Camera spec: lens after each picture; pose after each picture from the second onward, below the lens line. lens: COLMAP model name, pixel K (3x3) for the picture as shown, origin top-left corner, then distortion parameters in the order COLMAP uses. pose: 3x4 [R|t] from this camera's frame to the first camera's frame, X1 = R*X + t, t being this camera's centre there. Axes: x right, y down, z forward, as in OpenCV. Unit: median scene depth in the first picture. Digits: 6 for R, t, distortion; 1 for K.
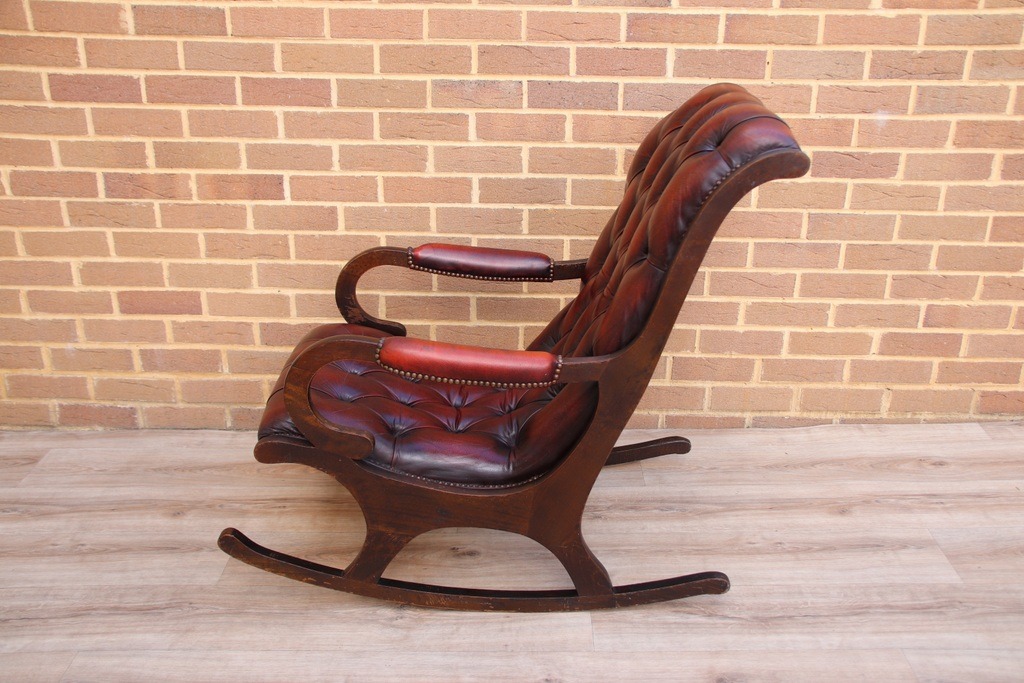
lens RADIAL K [[1053.6, 0, 515.9], [0, 1053.6, 350.8], [0, 0, 1]] dist [-0.078270, 0.278870]
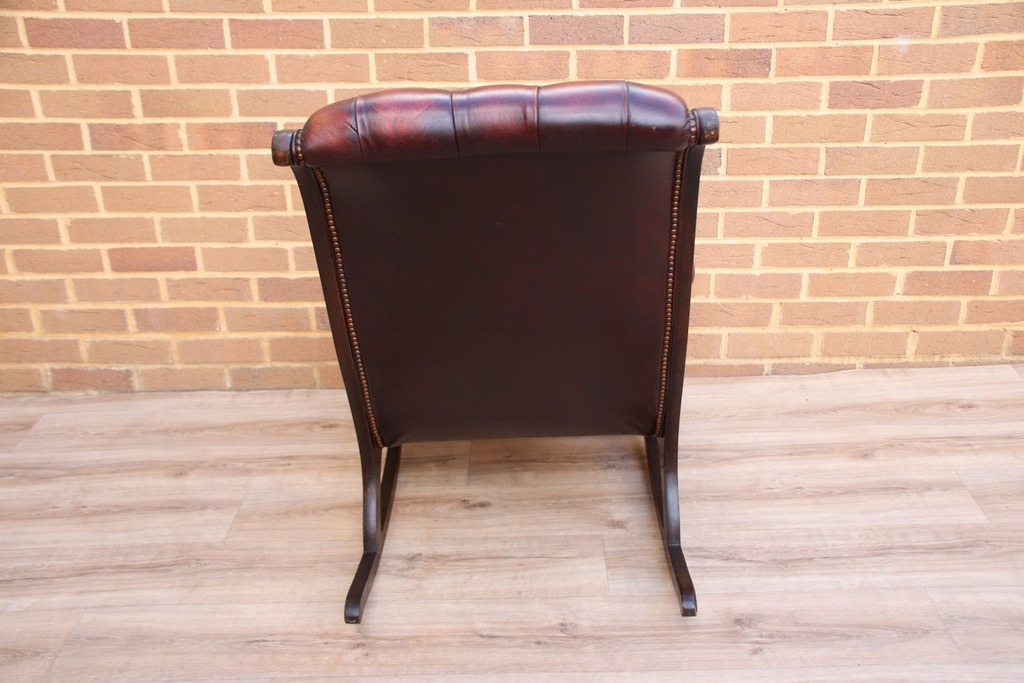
lens RADIAL K [[1136.0, 0, 515.0], [0, 1136.0, 360.9], [0, 0, 1]] dist [-0.043844, 0.362587]
pose [[0.999637, -0.024334, -0.011563, 0.002919], [0.024708, 0.999135, 0.033455, 0.021966], [0.010739, -0.033729, 0.999373, -0.045205]]
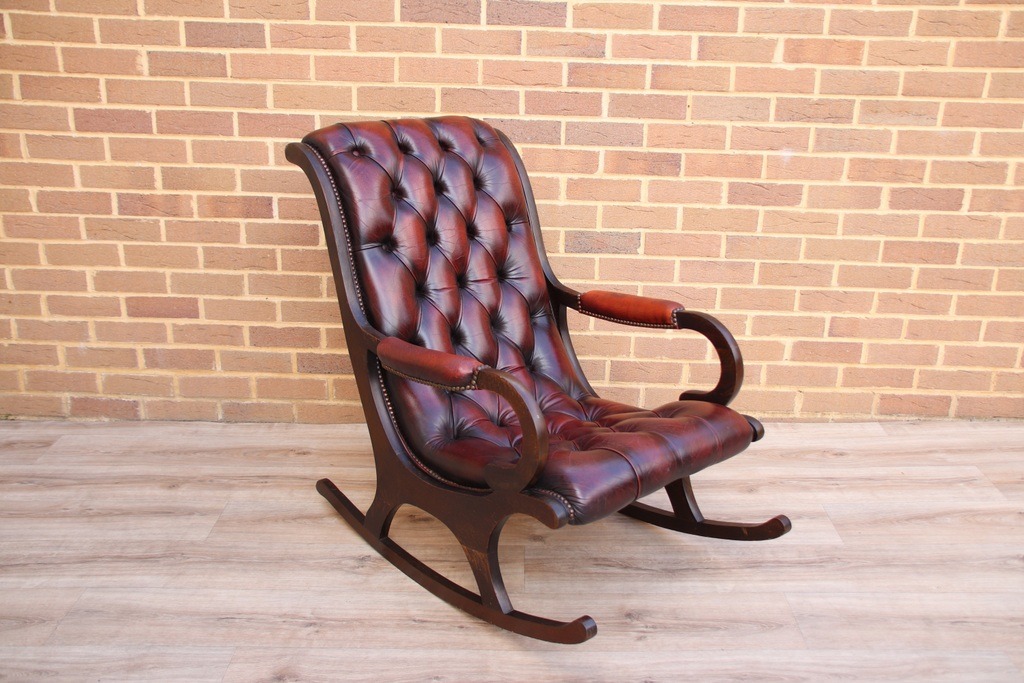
lens RADIAL K [[1039.9, 0, 517.3], [0, 1039.9, 347.7], [0, 0, 1]] dist [-0.086033, 0.269598]
pose [[0.999903, 0.011720, 0.007560, 0.042541], [-0.011309, 0.998564, -0.052374, 0.056455], [-0.008163, 0.052283, 0.998599, -0.136525]]
